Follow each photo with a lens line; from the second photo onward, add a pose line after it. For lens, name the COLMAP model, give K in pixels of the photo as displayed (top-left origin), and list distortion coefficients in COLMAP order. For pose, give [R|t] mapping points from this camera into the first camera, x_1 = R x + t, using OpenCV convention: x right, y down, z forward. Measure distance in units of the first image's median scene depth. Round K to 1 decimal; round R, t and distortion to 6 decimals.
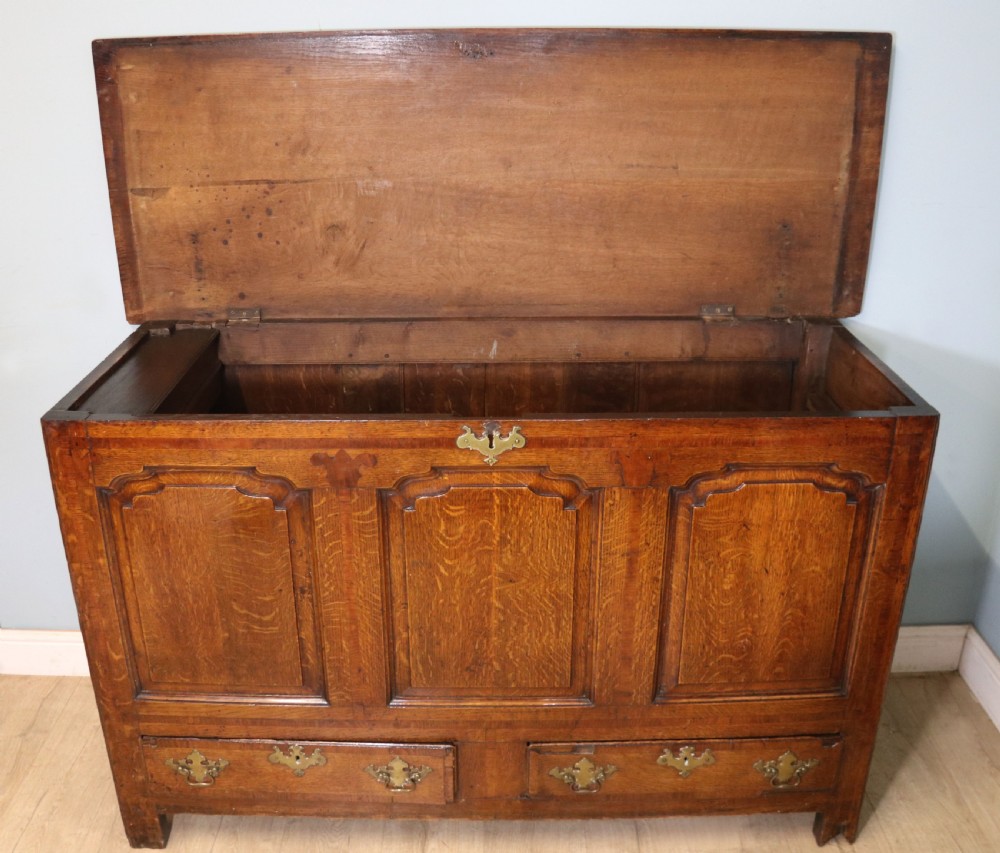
lens RADIAL K [[1031.3, 0, 488.2], [0, 1031.3, 427.7], [0, 0, 1]] dist [-0.186756, 0.144019]
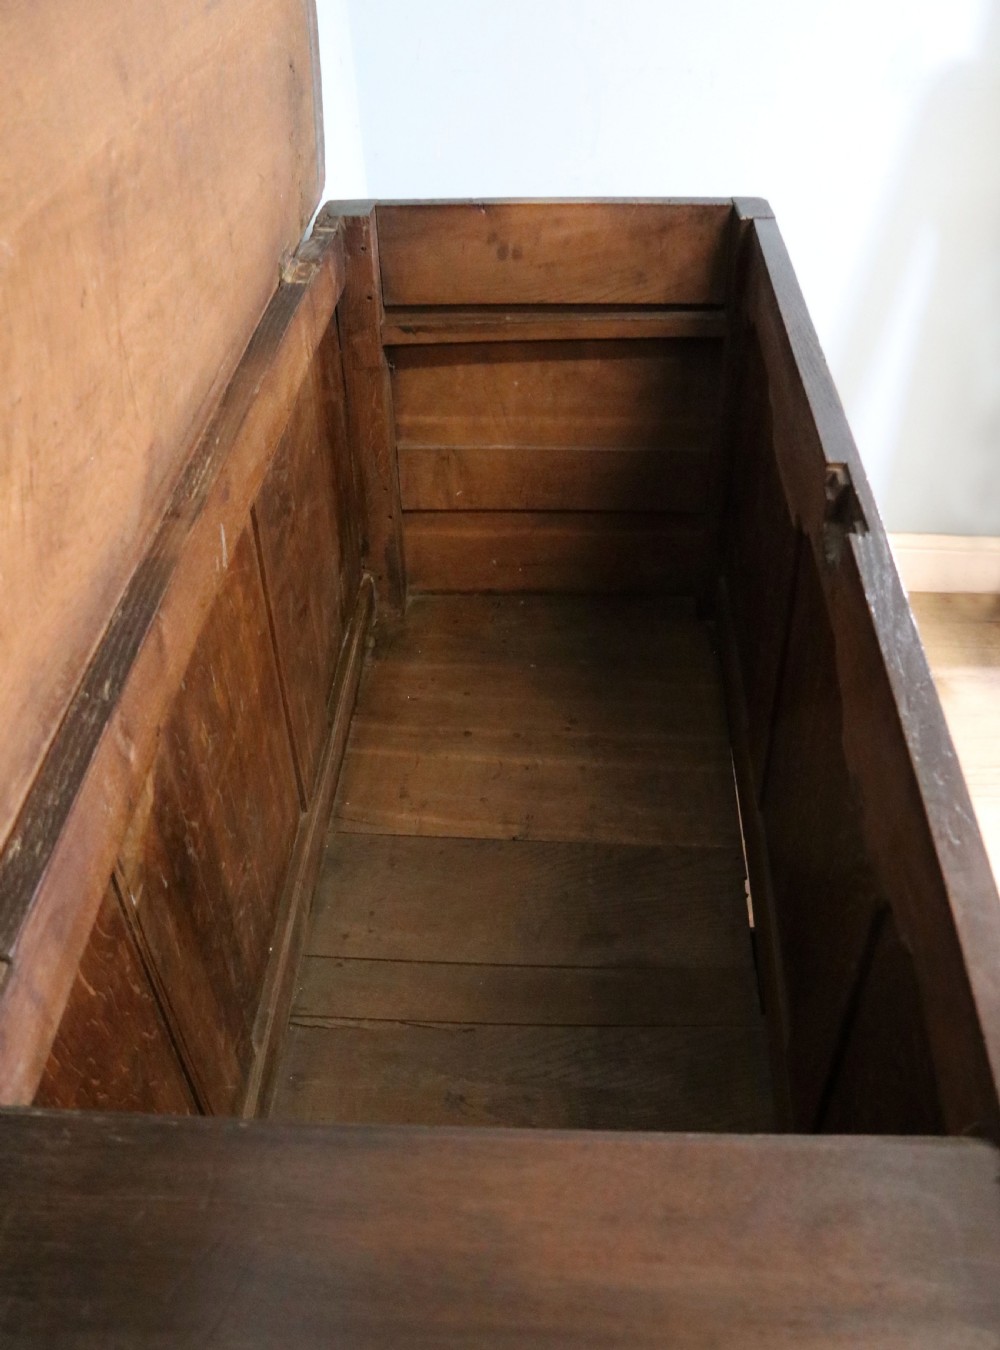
lens RADIAL K [[1235.2, 0, 500.0], [0, 1235.2, 675.0], [0, 0, 1]] dist [-0.070214, 0.000188]
pose [[0.055348, -0.628500, 0.775838, -0.496068], [0.410966, 0.722498, 0.555972, -0.327895], [-0.909969, 0.288071, 0.298280, 0.931027]]
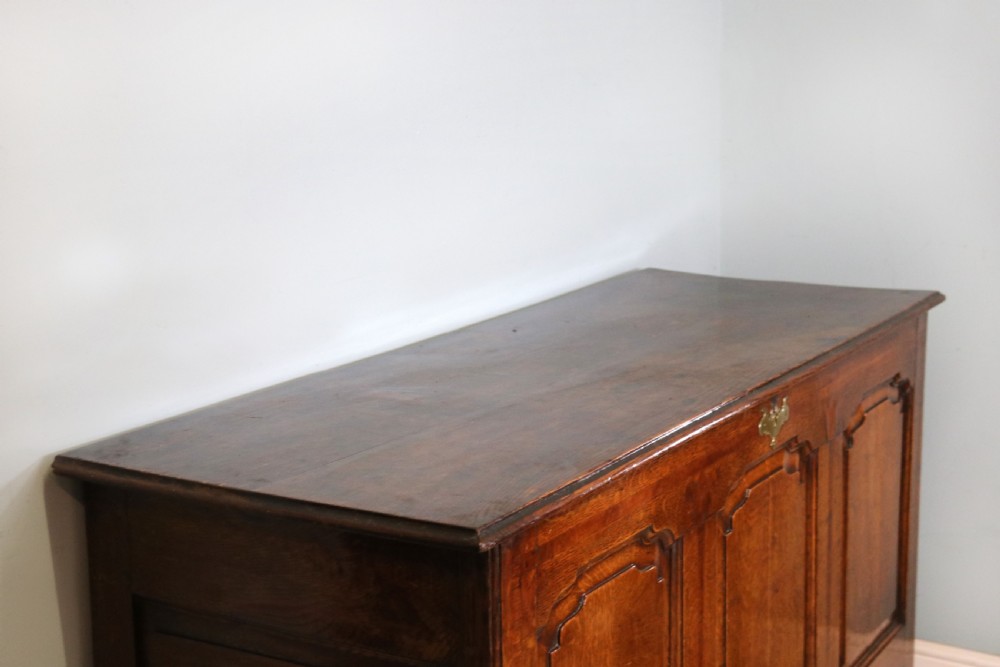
lens RADIAL K [[1593.8, 0, 500.0], [0, 1593.8, 333.5], [0, 0, 1]] dist [0.061371, 0.148198]
pose [[0.514805, -0.164271, 0.841422, -1.152207], [0.338305, 0.940748, -0.023321, -0.095030], [-0.787735, 0.296663, 0.539875, 0.399393]]
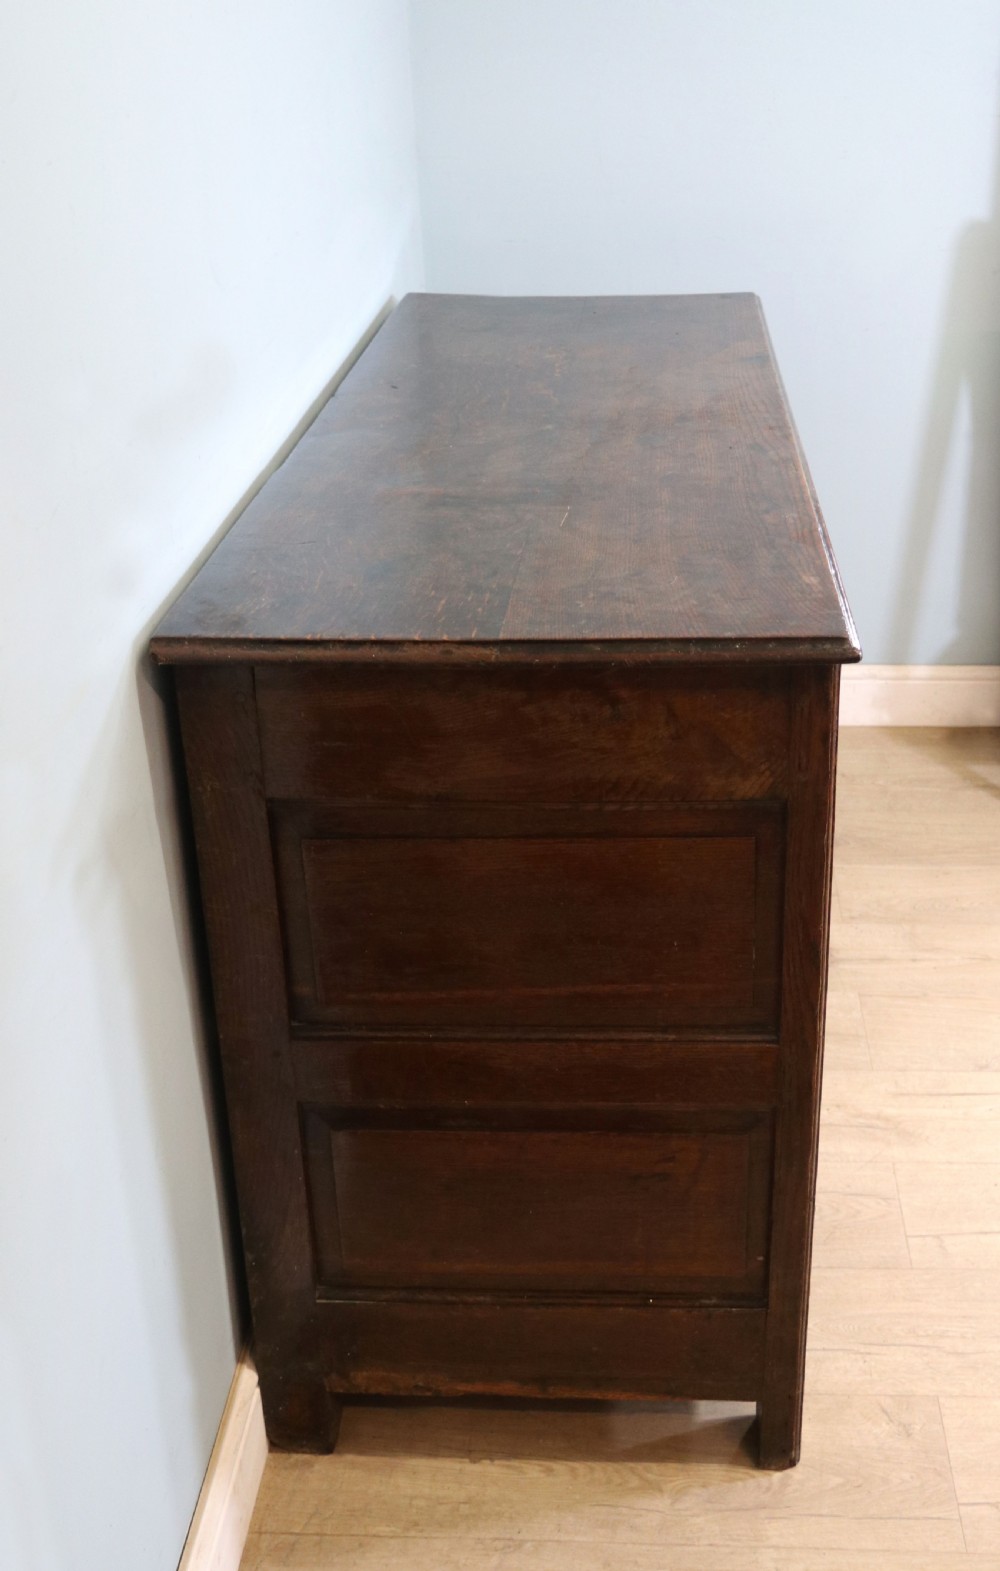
lens RADIAL K [[1731.9, 0, 575.4], [0, 1731.9, 701.9], [0, 0, 1]] dist [-0.115487, 0.216140]
pose [[0.041999, -0.391412, 0.919257, -1.180613], [0.400412, 0.849543, 0.343434, -0.314883], [-0.915372, 0.353657, 0.192405, 0.890335]]
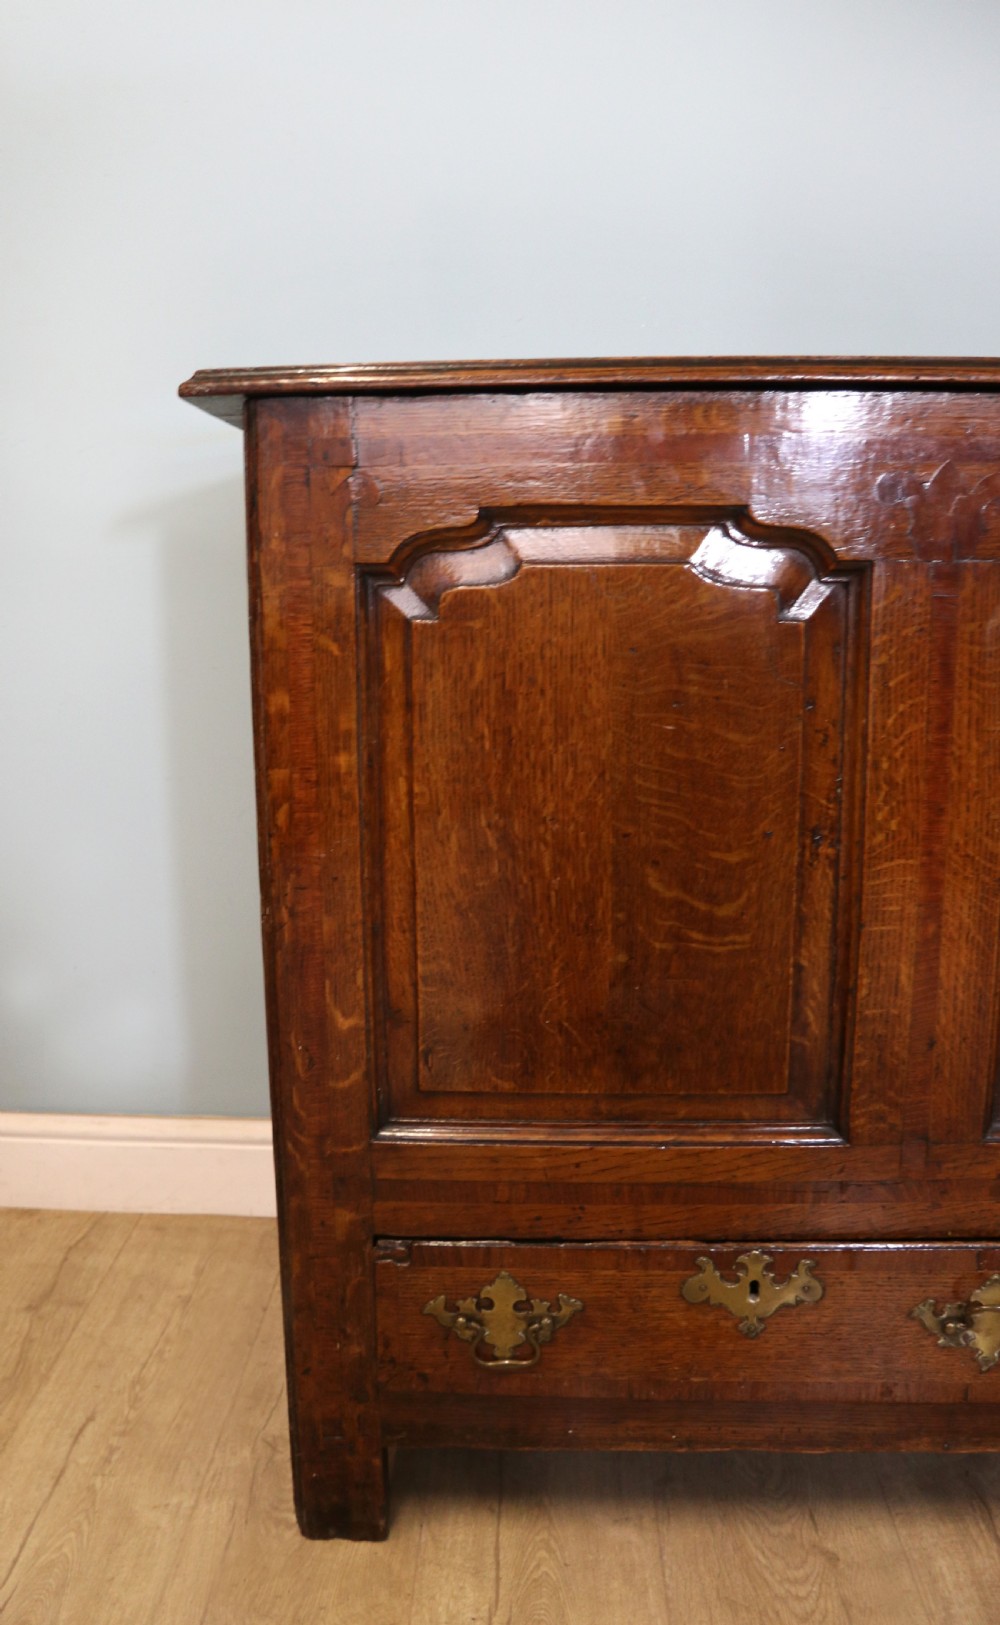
lens RADIAL K [[1281.9, 0, 459.0], [0, 1281.9, 778.9], [0, 0, 1]] dist [-0.169414, 0.112594]
pose [[0.998693, -0.002064, -0.051067, -0.302595], [-0.009923, 0.972339, -0.233361, 0.259516], [0.050136, 0.233563, 0.971048, 0.470696]]
